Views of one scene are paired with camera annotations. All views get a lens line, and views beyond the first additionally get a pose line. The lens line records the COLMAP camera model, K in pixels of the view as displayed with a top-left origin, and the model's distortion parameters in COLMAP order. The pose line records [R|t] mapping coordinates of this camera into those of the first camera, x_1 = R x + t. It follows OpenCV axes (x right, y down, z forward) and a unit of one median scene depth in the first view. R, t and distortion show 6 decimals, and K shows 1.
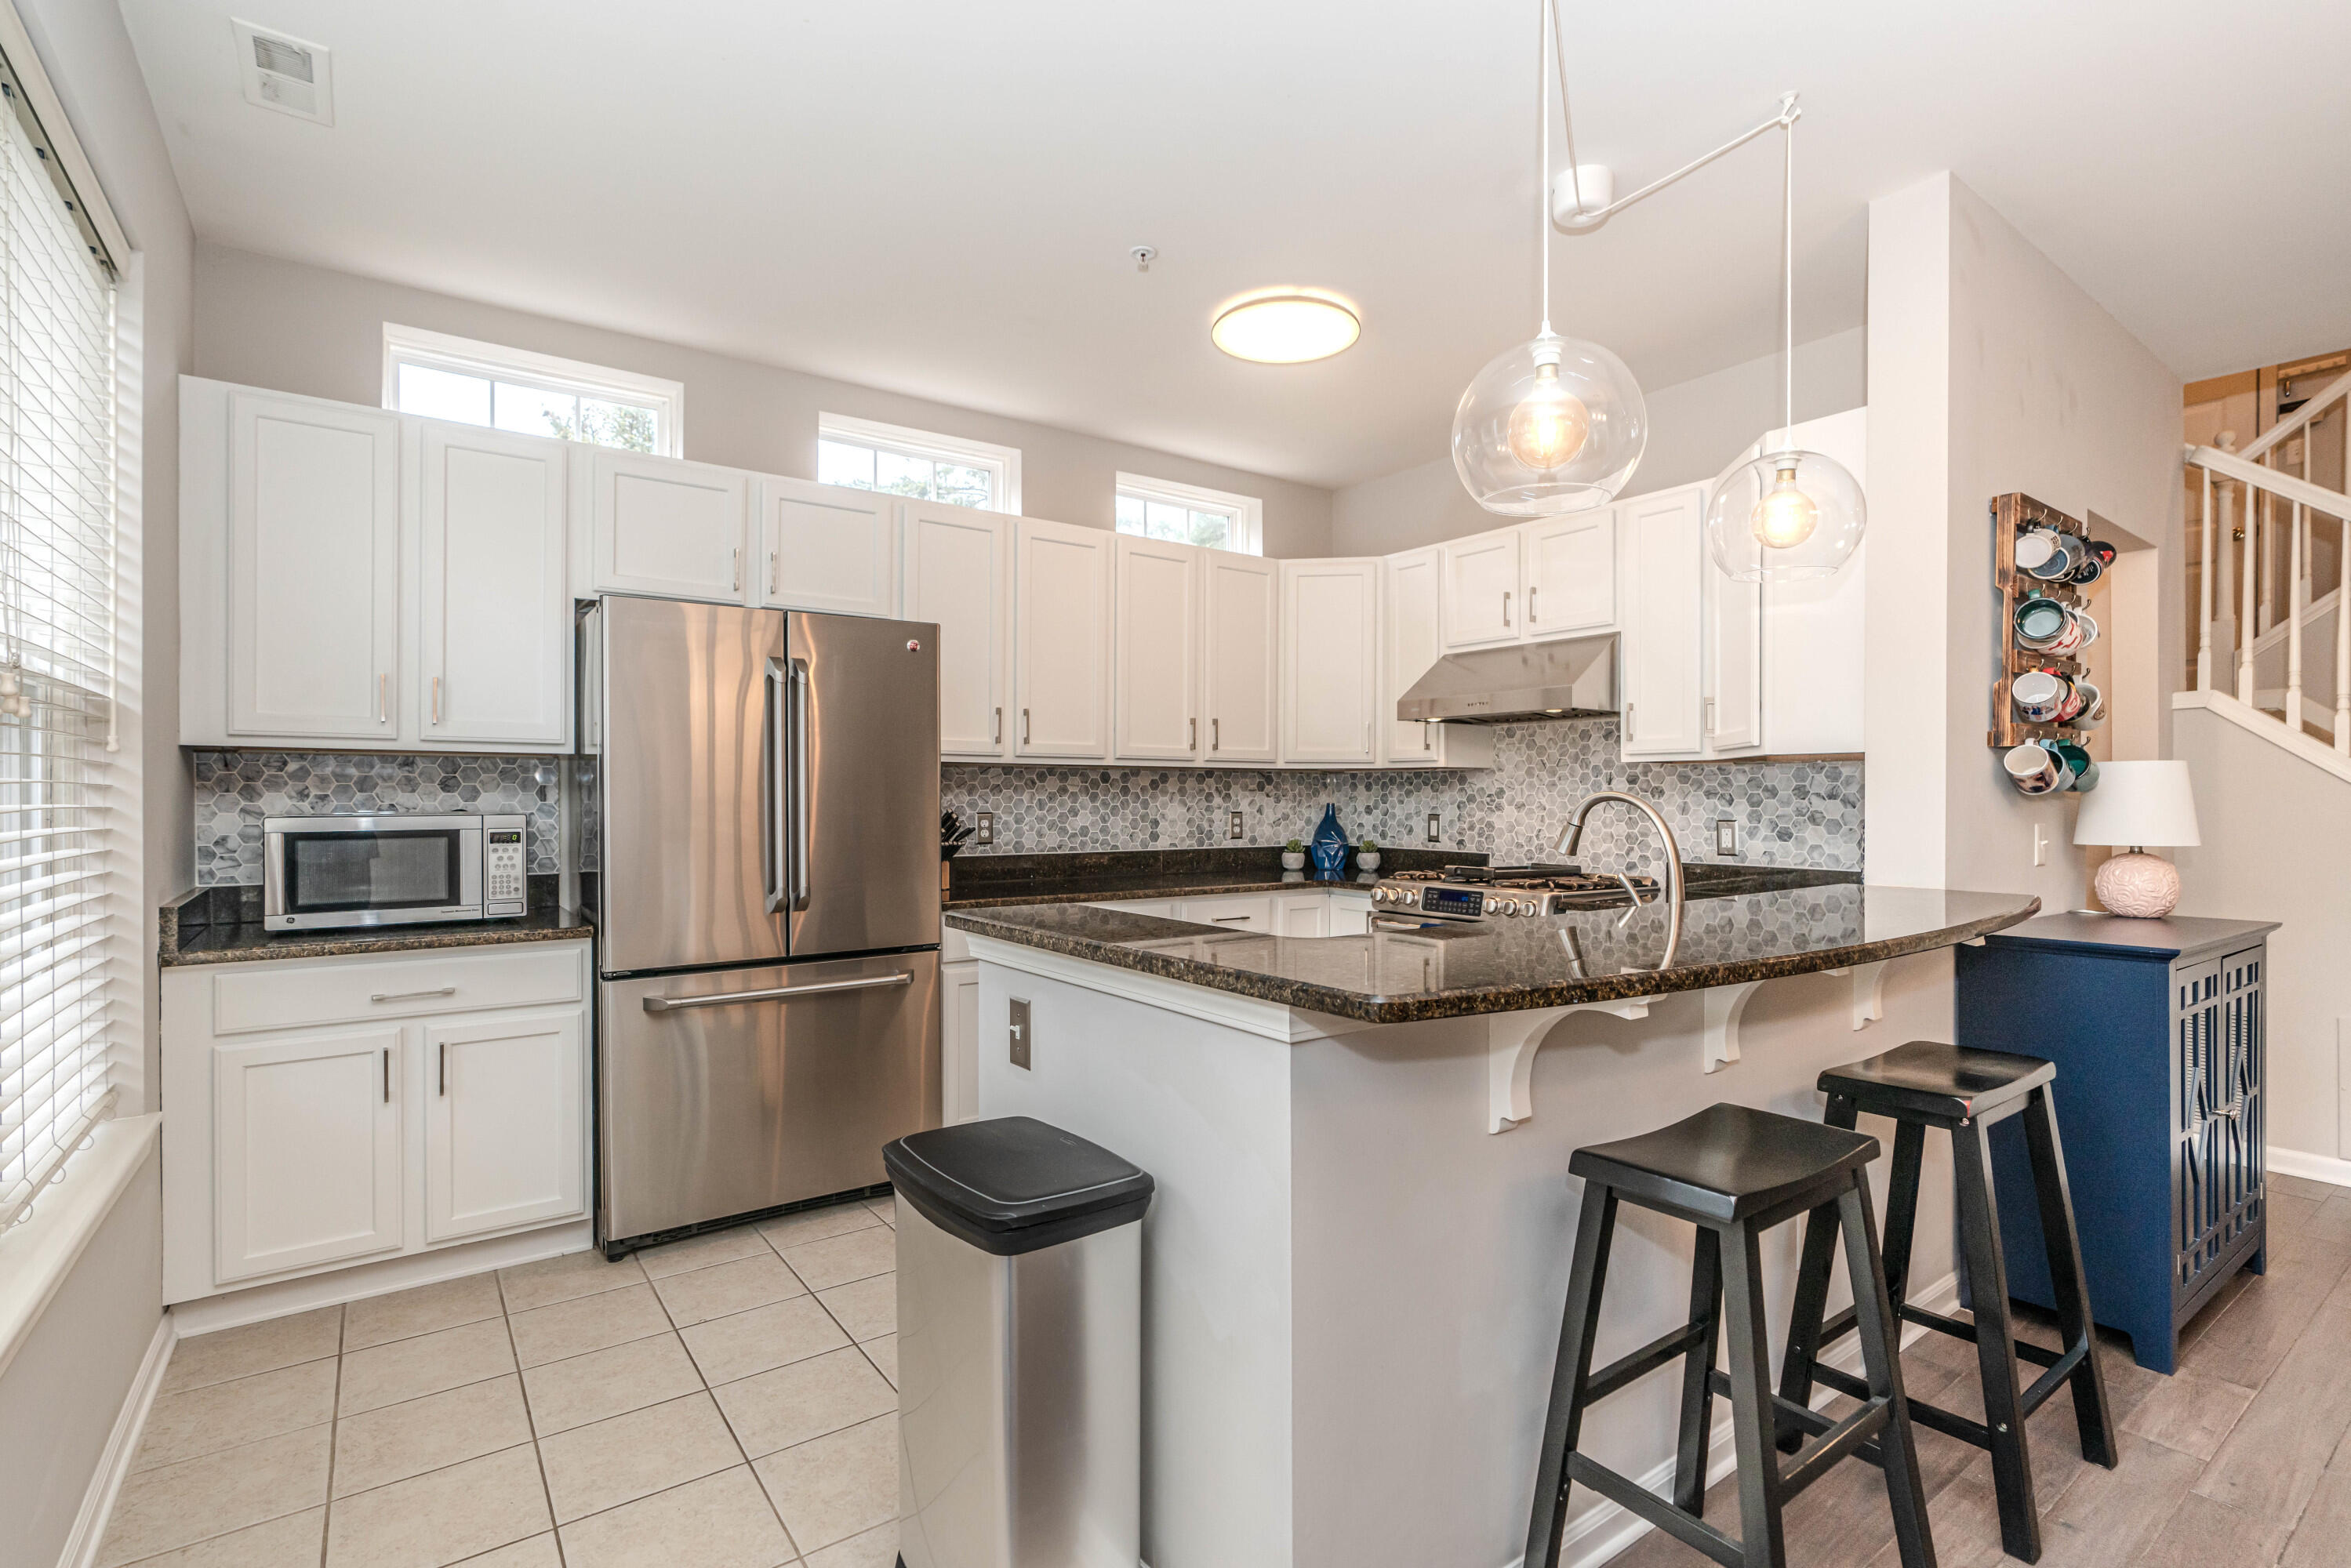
lens RADIAL K [[1099.6, 0, 1166.8], [0, 1099.6, 802.3], [0, 0, 1]] dist [-0.015188, 0.005875]
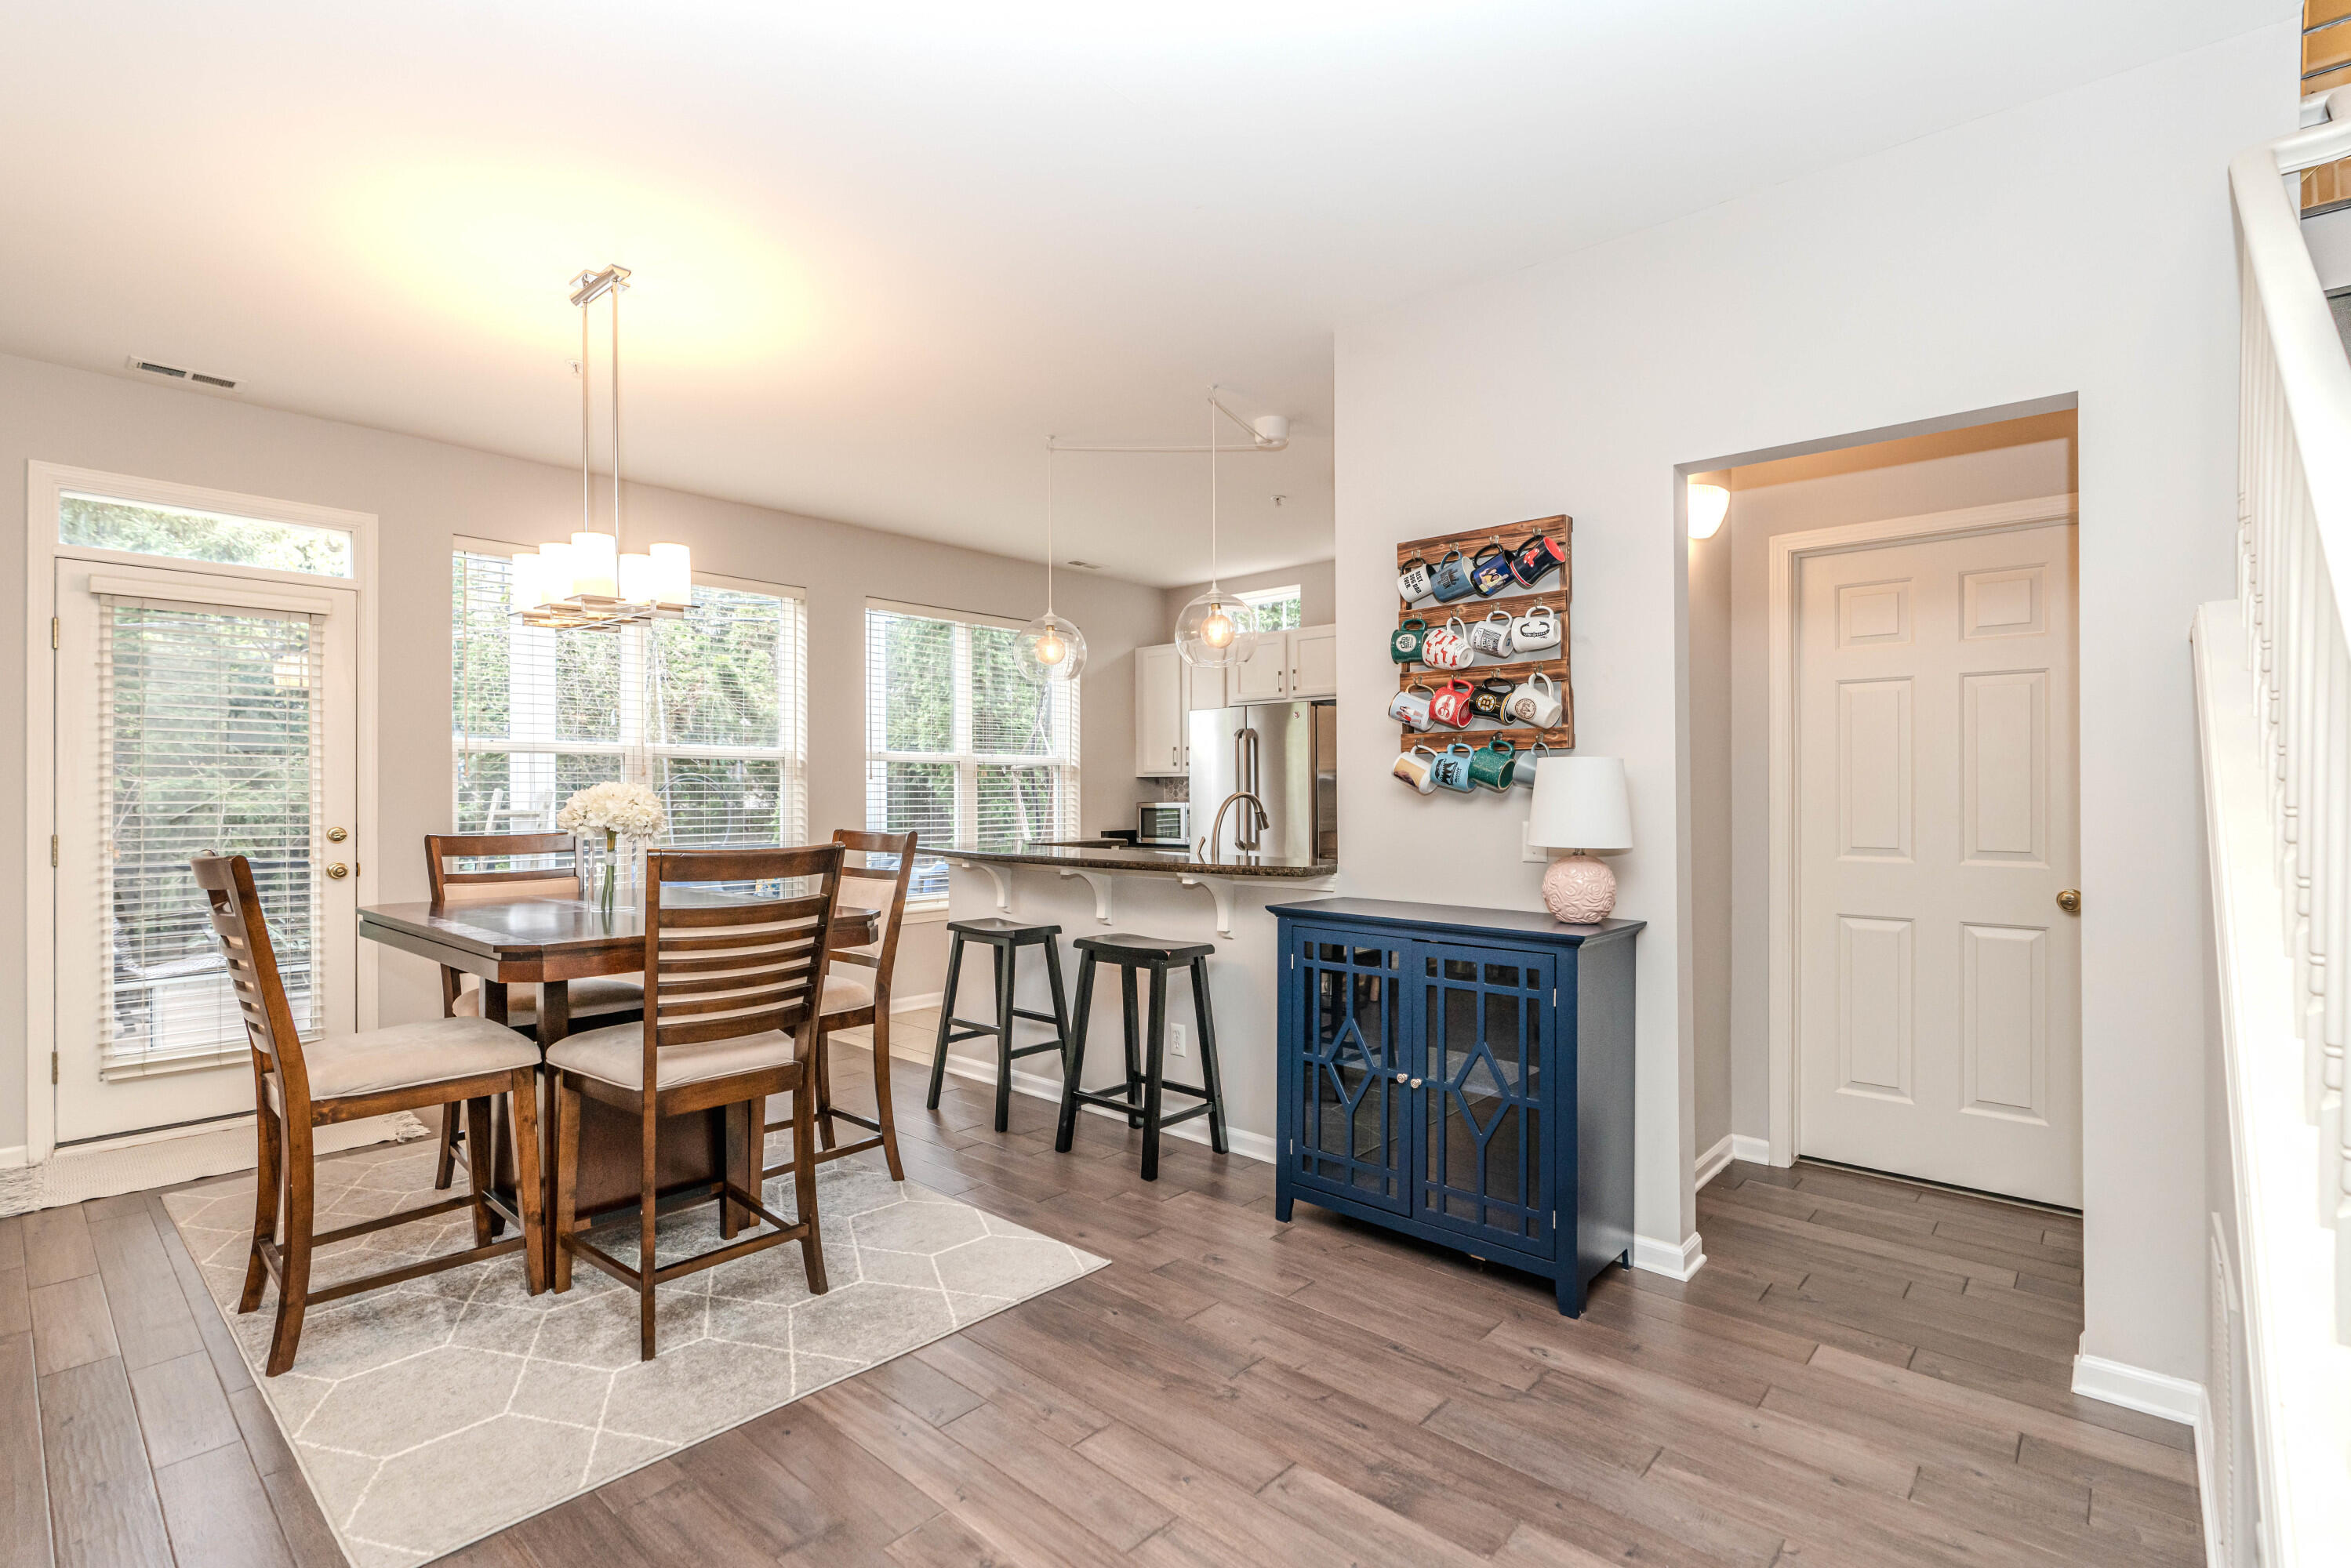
lens RADIAL K [[1099.6, 0, 1167.2], [0, 1099.6, 787.2], [0, 0, 1]] dist [-0.015188, 0.005875]
pose [[0.212960, -0.007694, -0.977031, 1.565445], [-0.003141, 0.999958, -0.008559, -0.001765], [0.977056, 0.004891, 0.212927, 0.404808]]
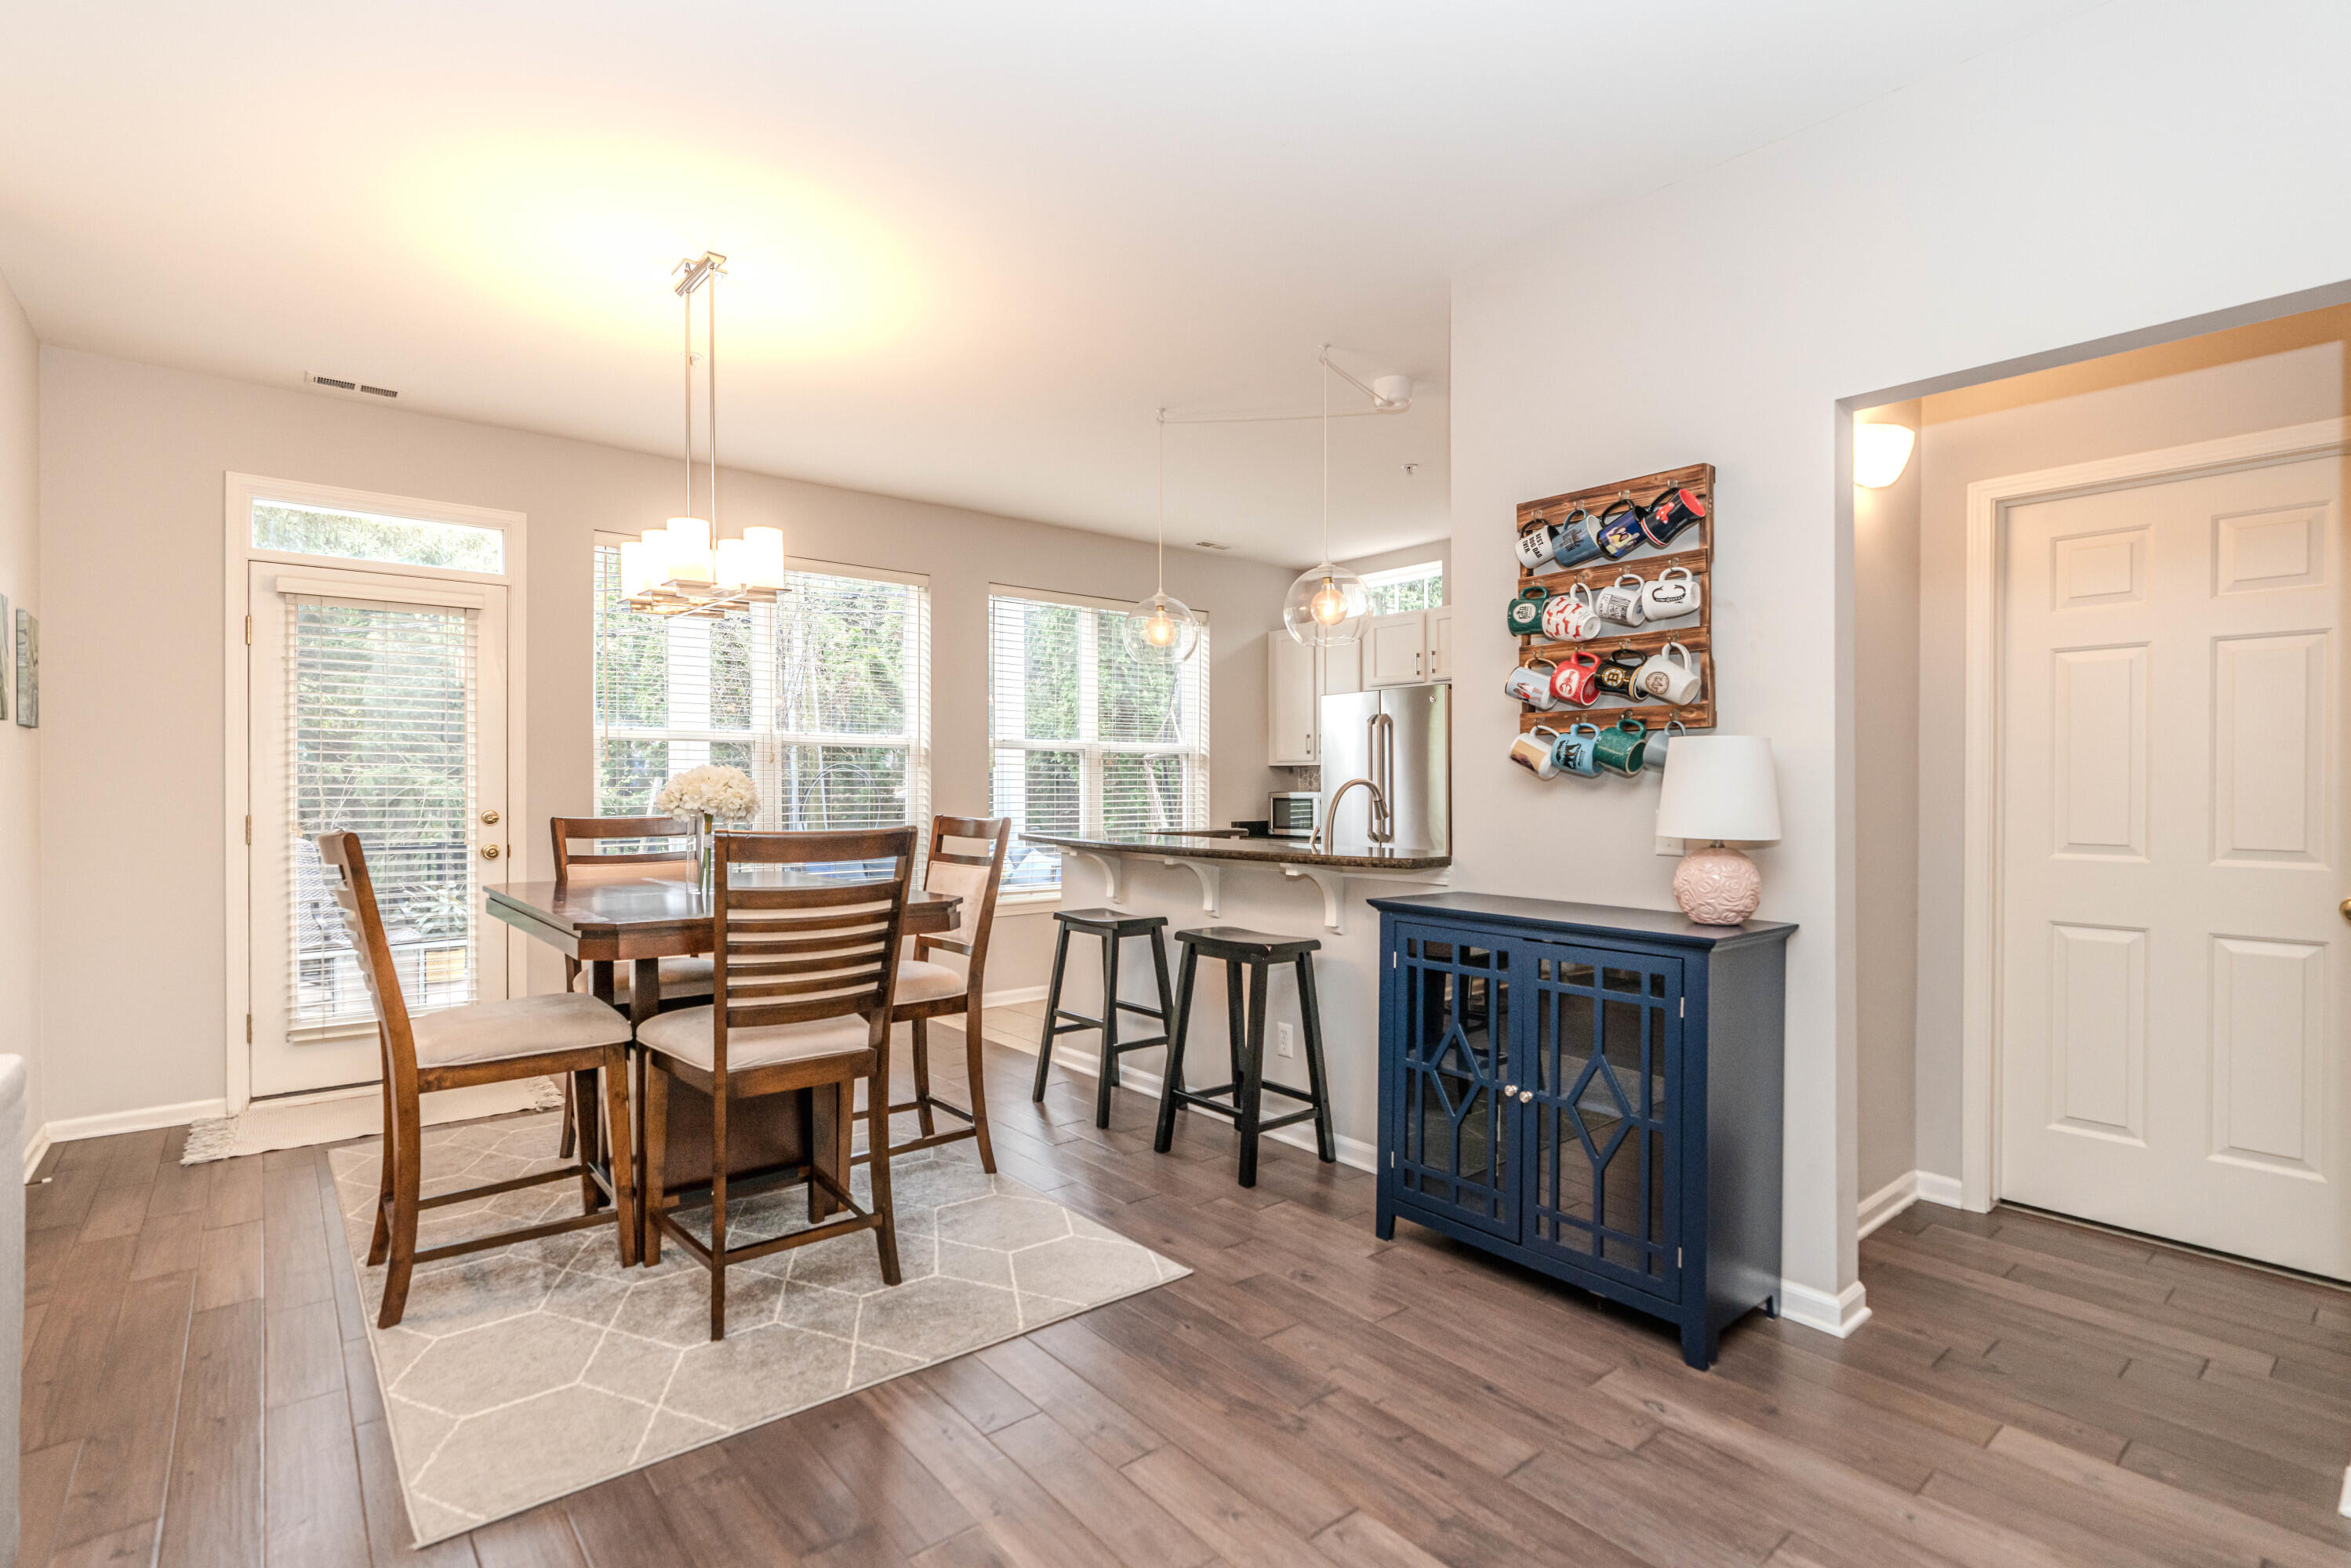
lens RADIAL K [[1099.6, 0, 1197.0], [0, 1099.6, 794.1], [0, 0, 1]] dist [-0.015188, 0.005875]
pose [[0.068001, 0.002450, -0.997682, 1.524469], [-0.006757, 0.999975, 0.001995, 0.007166], [0.997662, 0.006606, 0.068016, 0.495529]]
